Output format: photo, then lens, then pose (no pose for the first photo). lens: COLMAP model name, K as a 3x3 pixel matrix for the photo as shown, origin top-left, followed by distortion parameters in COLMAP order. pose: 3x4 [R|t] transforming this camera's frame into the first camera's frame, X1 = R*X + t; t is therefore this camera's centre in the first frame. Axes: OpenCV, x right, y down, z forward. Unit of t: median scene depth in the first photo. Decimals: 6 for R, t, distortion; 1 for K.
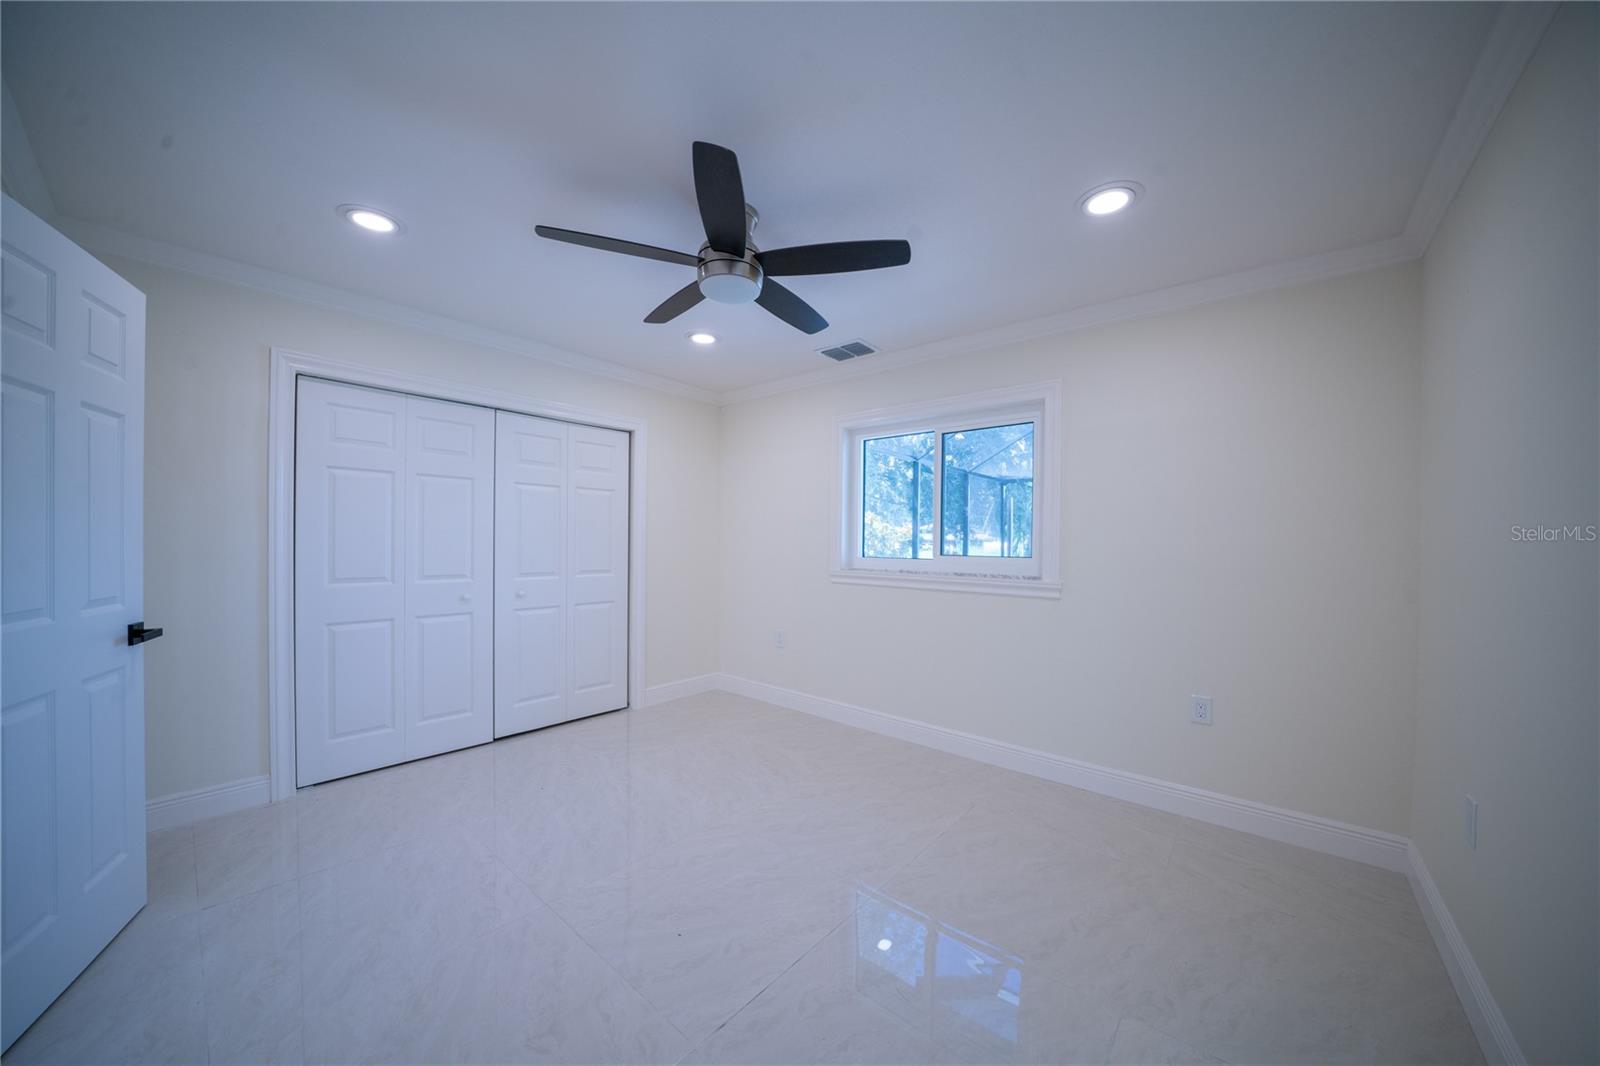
lens RADIAL K [[567.8, 0, 791.9], [0, 567.8, 544.6], [0, 0, 1]] dist [-0.001029, -0.000277]
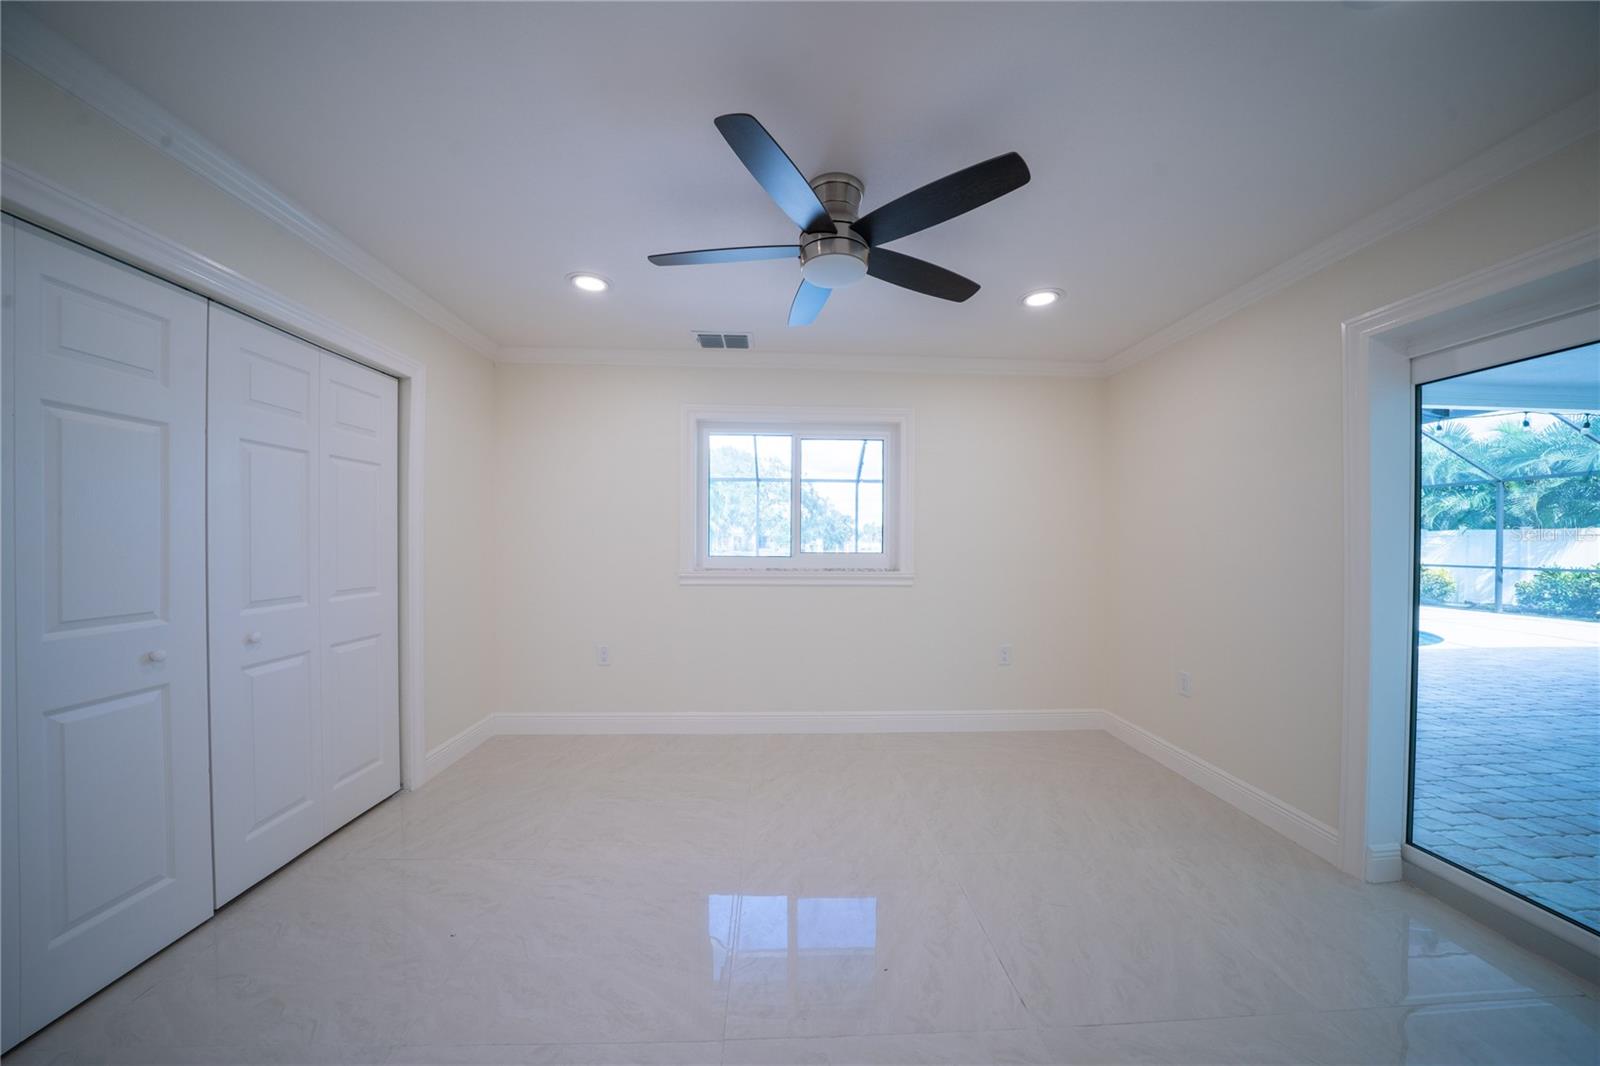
lens RADIAL K [[567.8, 0, 791.9], [0, 567.8, 544.6], [0, 0, 1]] dist [-0.001029, -0.000277]
pose [[0.730433, -0.011793, 0.682883, -0.467292], [0.007970, 0.999930, 0.008744, -0.005819], [-0.682938, -0.000944, 0.730476, 0.225092]]
